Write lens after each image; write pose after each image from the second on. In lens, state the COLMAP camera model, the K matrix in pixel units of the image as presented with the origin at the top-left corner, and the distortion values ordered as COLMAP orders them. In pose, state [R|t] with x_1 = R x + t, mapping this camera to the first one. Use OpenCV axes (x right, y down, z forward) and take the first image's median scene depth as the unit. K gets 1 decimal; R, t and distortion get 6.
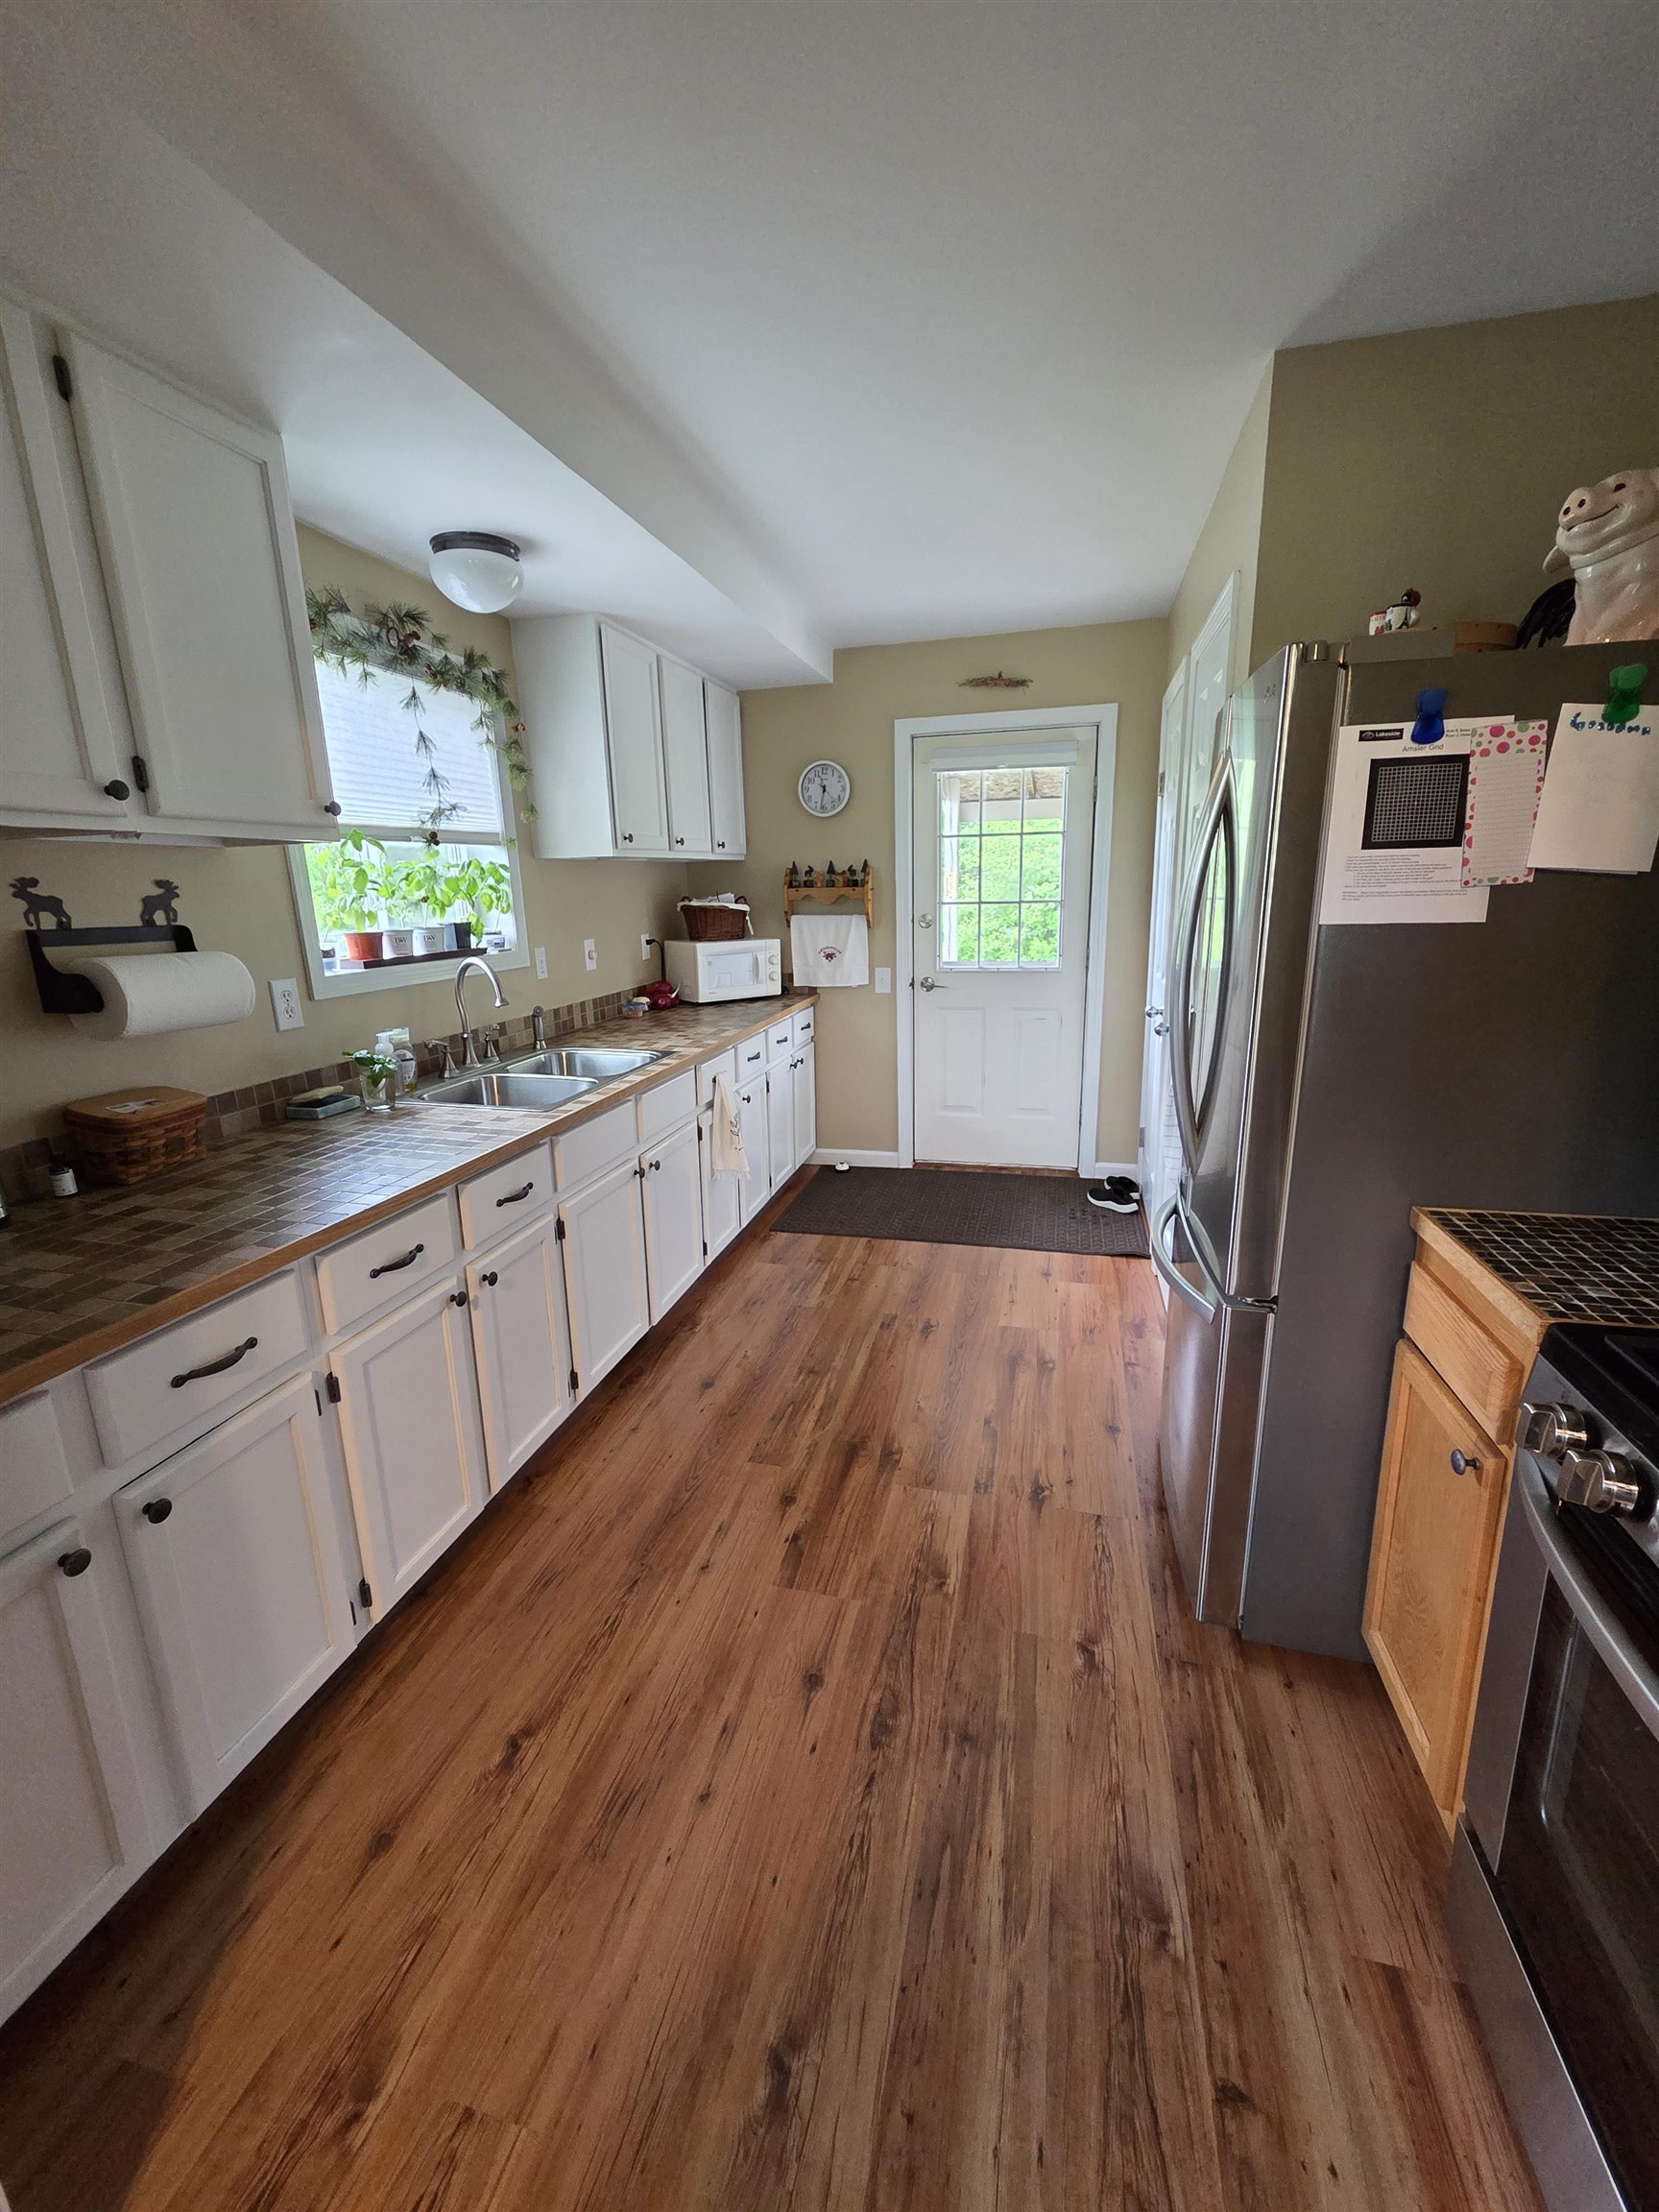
lens RADIAL K [[899.9, 0, 820.9], [0, 899.9, 1091.5], [0, 0, 1]] dist [-0.000103, 0.000433]
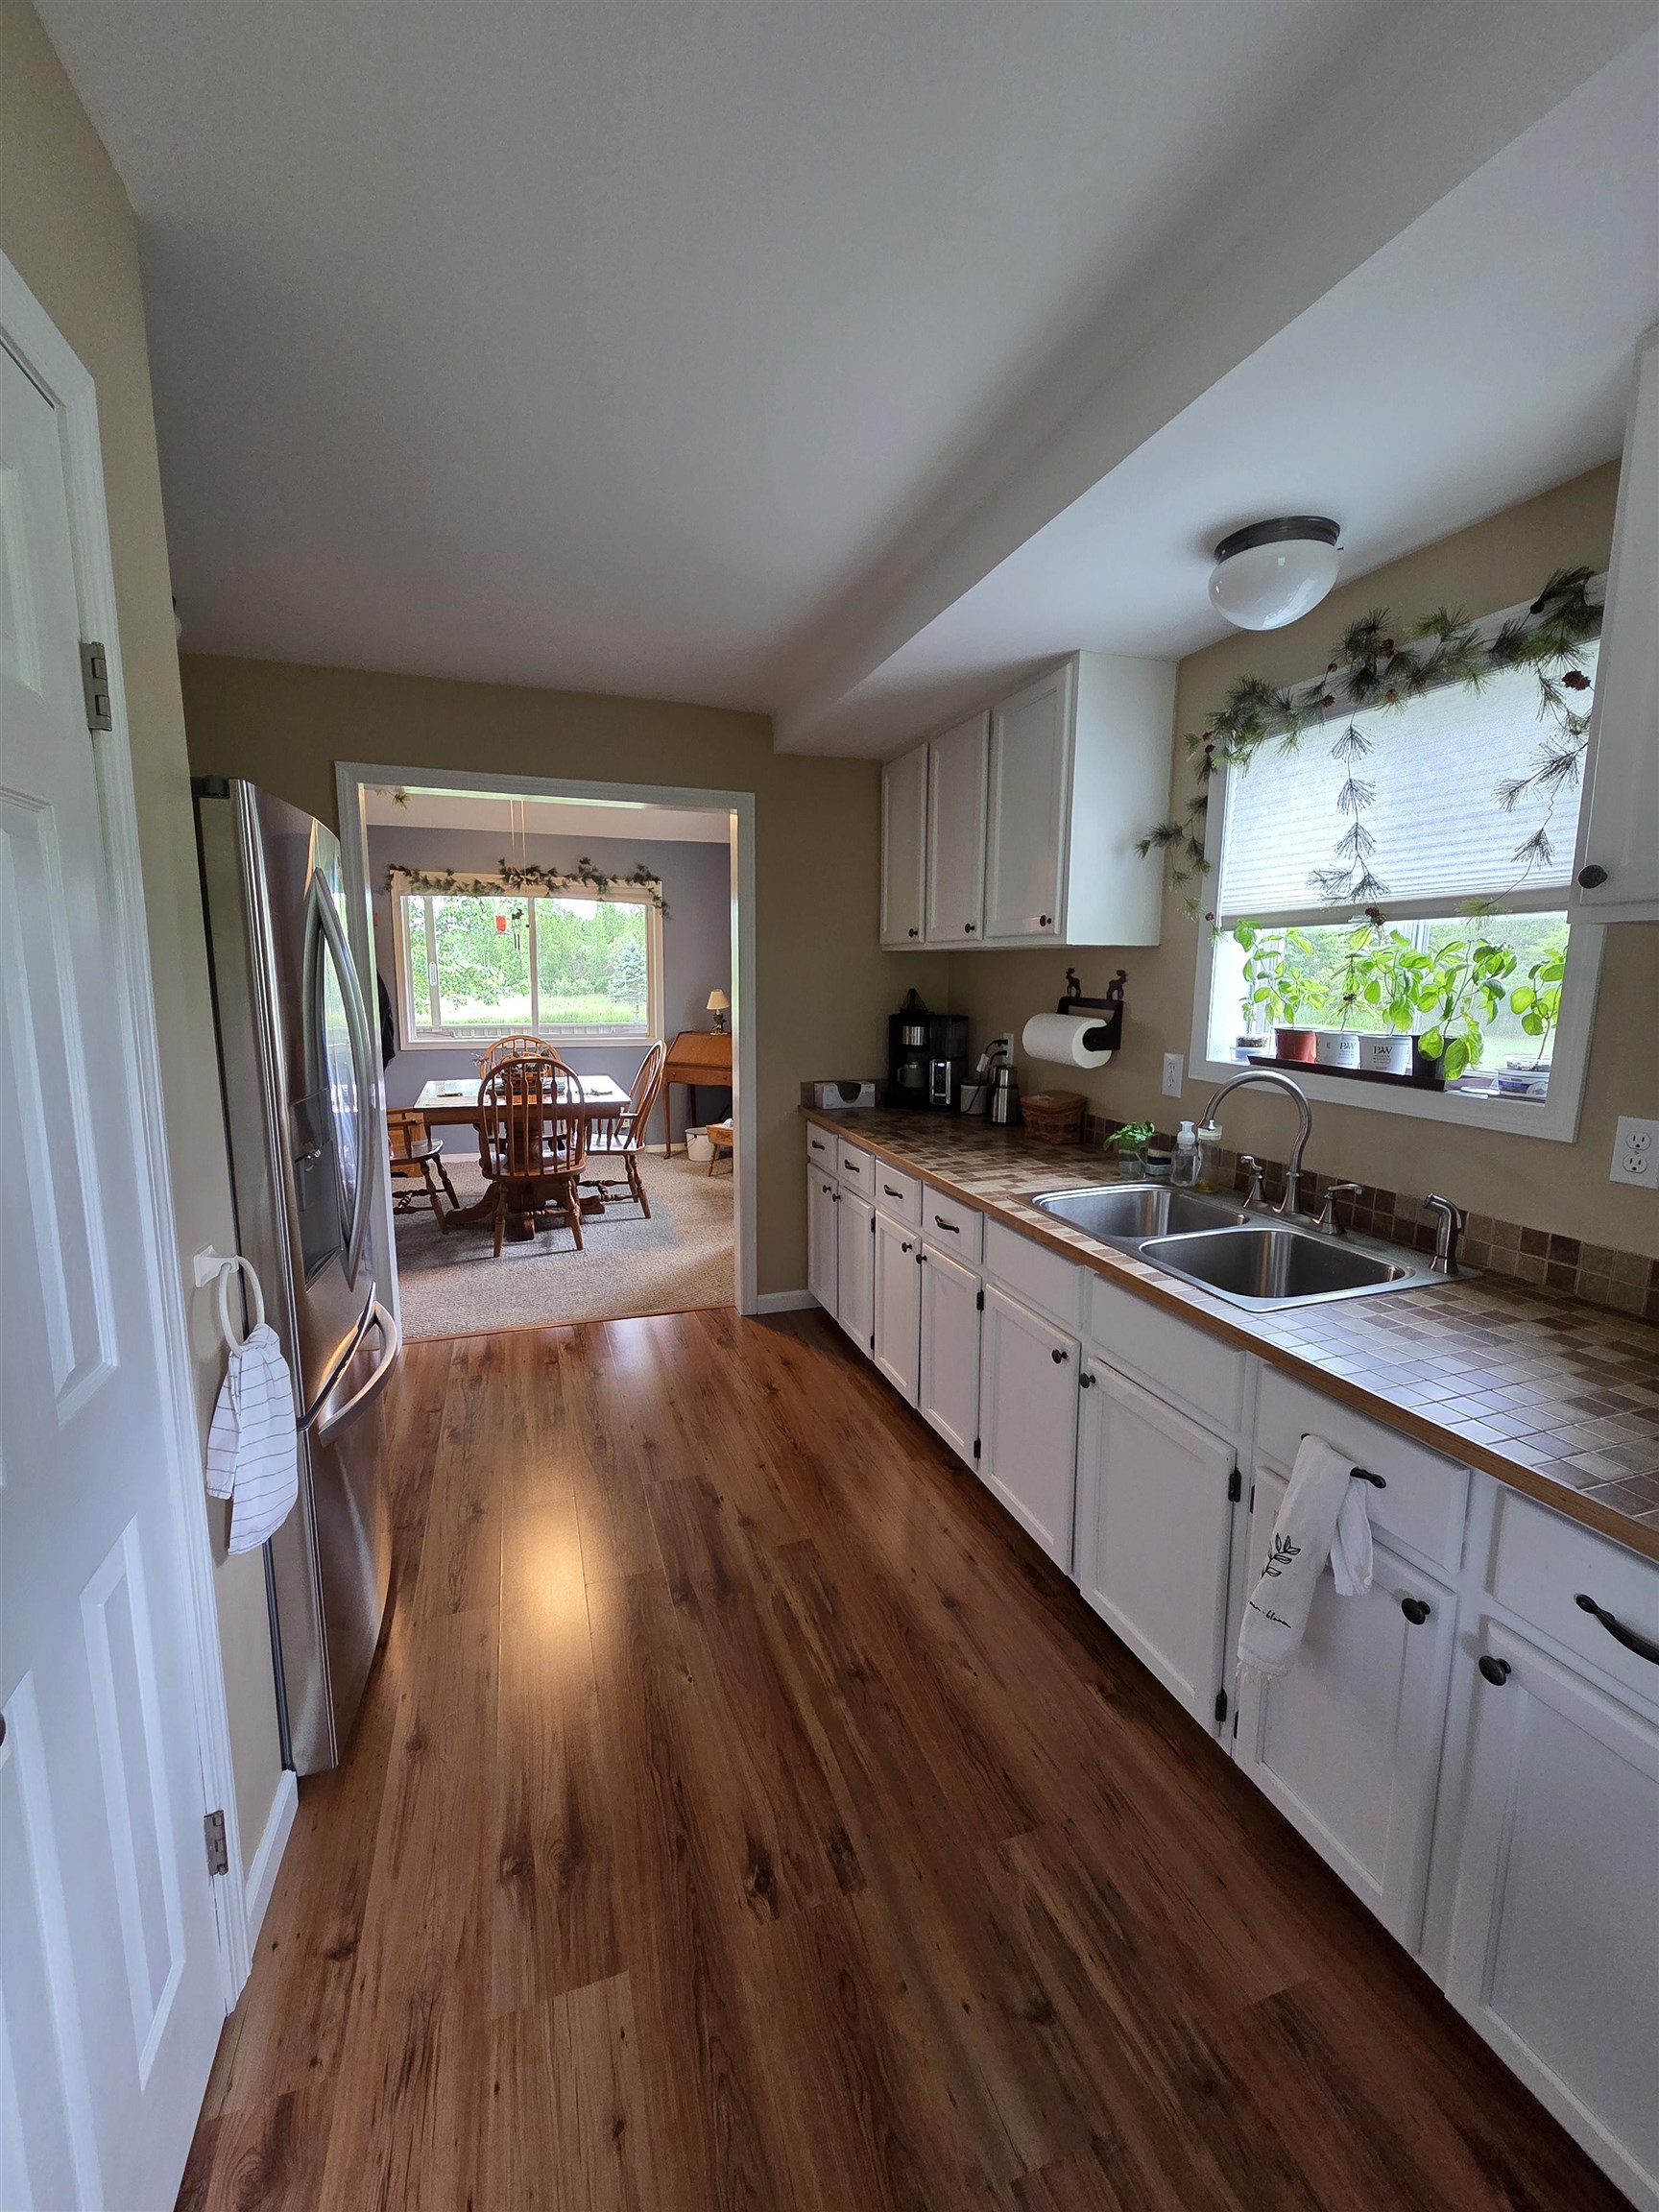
lens RADIAL K [[899.9, 0, 831.1], [0, 899.9, 1104.3], [0, 0, 1]] dist [-0.000103, 0.000433]
pose [[-0.828887, 0.100989, -0.550225, 0.406887], [-0.113281, 0.932892, 0.341876, -0.396446], [0.547826, 0.345707, -0.761822, 1.601671]]
